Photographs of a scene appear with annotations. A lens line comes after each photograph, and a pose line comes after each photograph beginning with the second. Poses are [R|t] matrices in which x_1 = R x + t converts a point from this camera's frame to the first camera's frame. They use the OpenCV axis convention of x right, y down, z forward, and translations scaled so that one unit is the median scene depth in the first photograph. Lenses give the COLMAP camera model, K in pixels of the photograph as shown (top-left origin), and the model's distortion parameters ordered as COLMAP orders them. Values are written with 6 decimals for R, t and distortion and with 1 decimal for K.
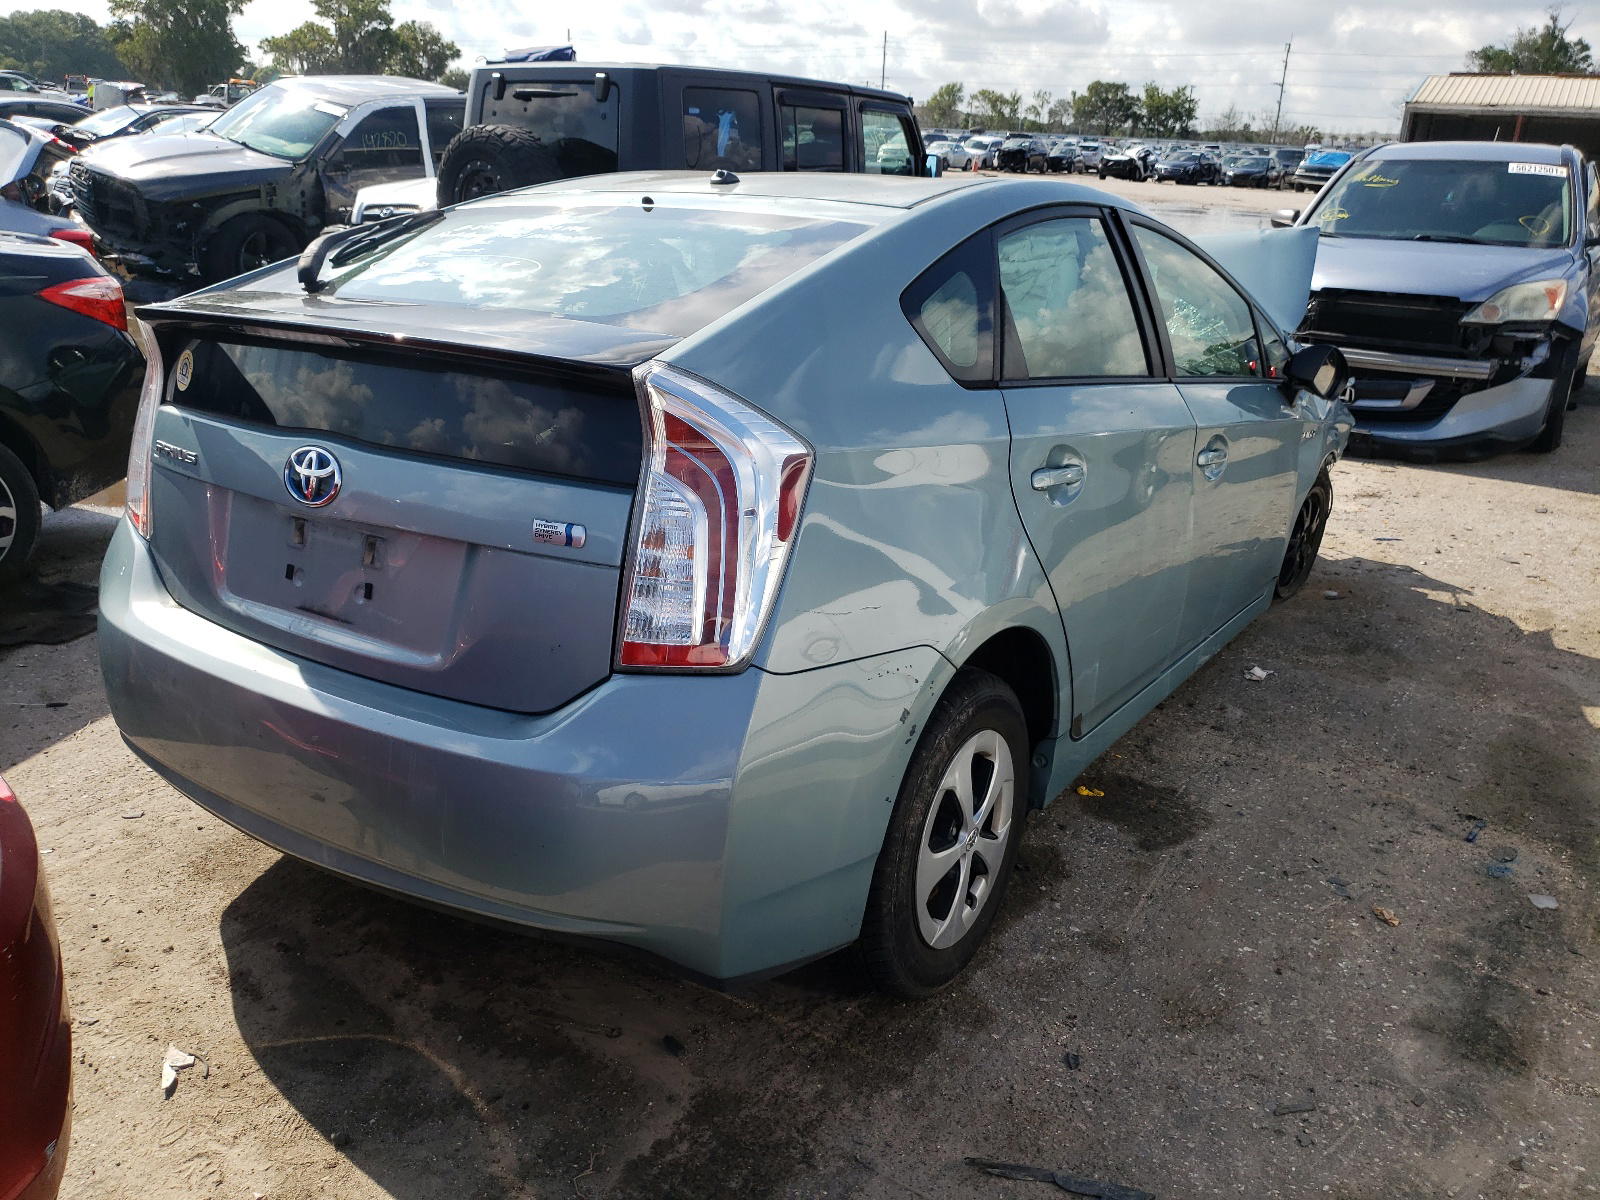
lens RADIAL K [[1217.8, 0, 792.8], [0, 1217.8, 604.1], [0, 0, 1]] dist [0.006326, 0.001775]
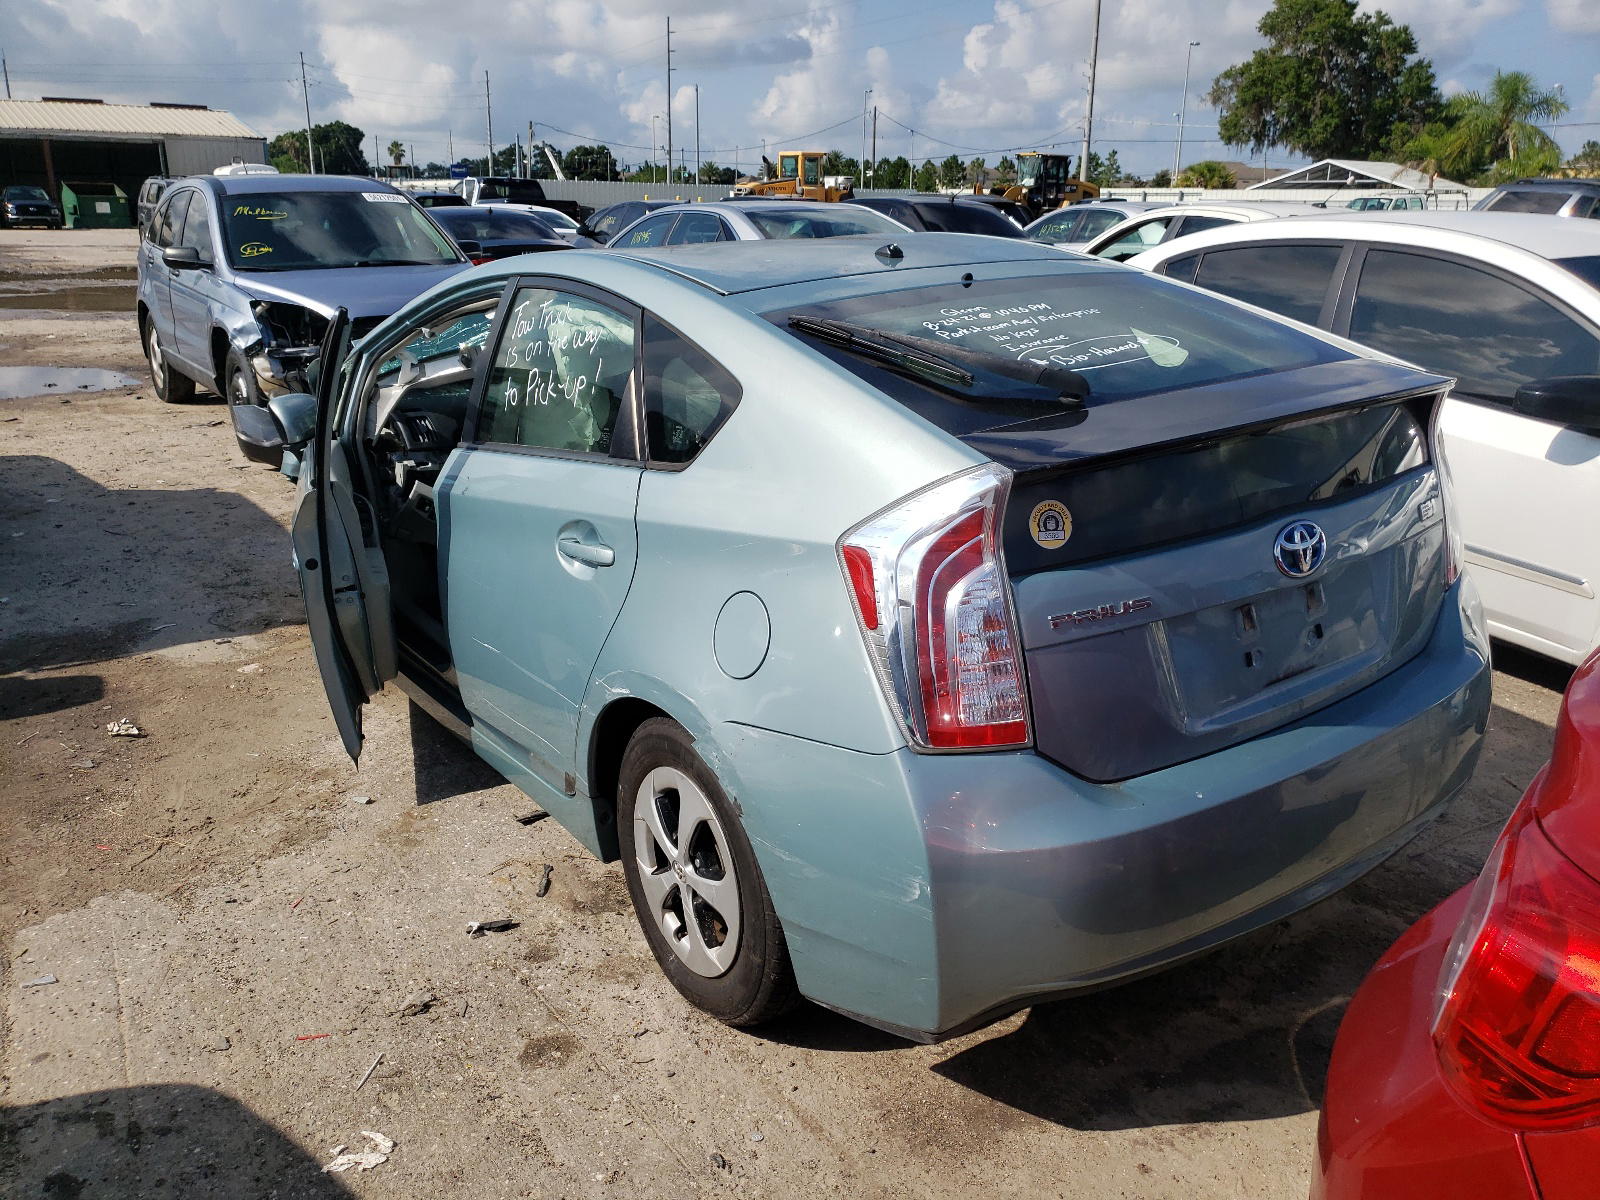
lens RADIAL K [[1217.8, 0, 792.8], [0, 1217.8, 604.1], [0, 0, 1]] dist [0.006326, 0.001775]
pose [[0.397011, -0.332908, 0.855309, -1.231680], [0.342397, 0.918345, 0.198512, -0.348166], [-0.851555, 0.214044, 0.478580, 0.717131]]
